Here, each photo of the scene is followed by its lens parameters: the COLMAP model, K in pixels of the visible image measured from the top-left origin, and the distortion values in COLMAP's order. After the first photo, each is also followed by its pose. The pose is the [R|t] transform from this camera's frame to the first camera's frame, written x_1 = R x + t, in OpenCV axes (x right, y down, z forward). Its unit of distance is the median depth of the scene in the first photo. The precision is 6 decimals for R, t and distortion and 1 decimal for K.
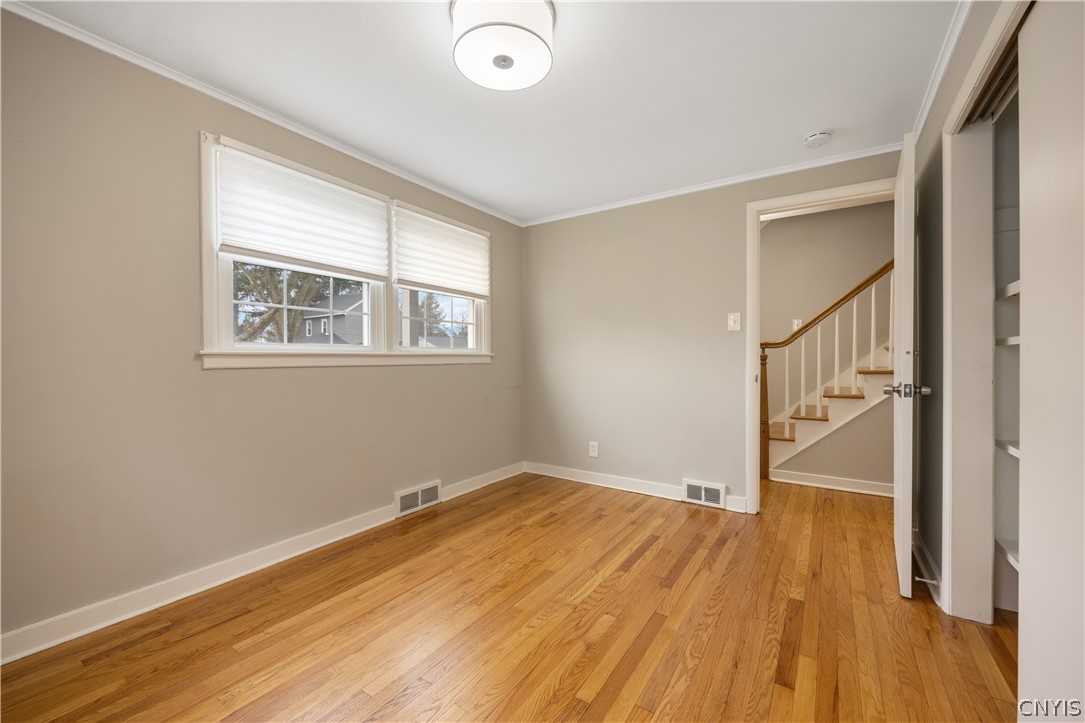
lens RADIAL K [[424.5, 0, 538.4], [0, 424.5, 362.3], [0, 0, 1]] dist [-0.000516, -0.001662]
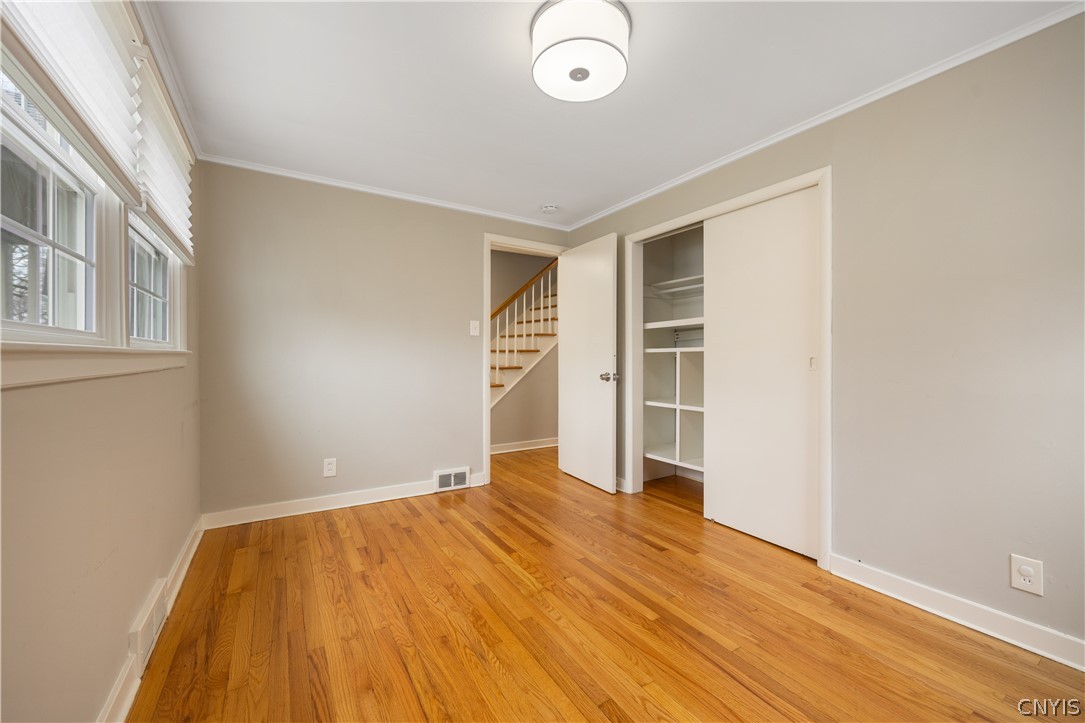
lens RADIAL K [[424.5, 0, 534.2], [0, 424.5, 359.3], [0, 0, 1]] dist [-0.000516, -0.001662]
pose [[0.422272, -0.001081, 0.906469, -0.576136], [0.003990, 0.999992, -0.000666, -0.006430], [-0.906461, 0.003898, 0.422272, 0.359231]]
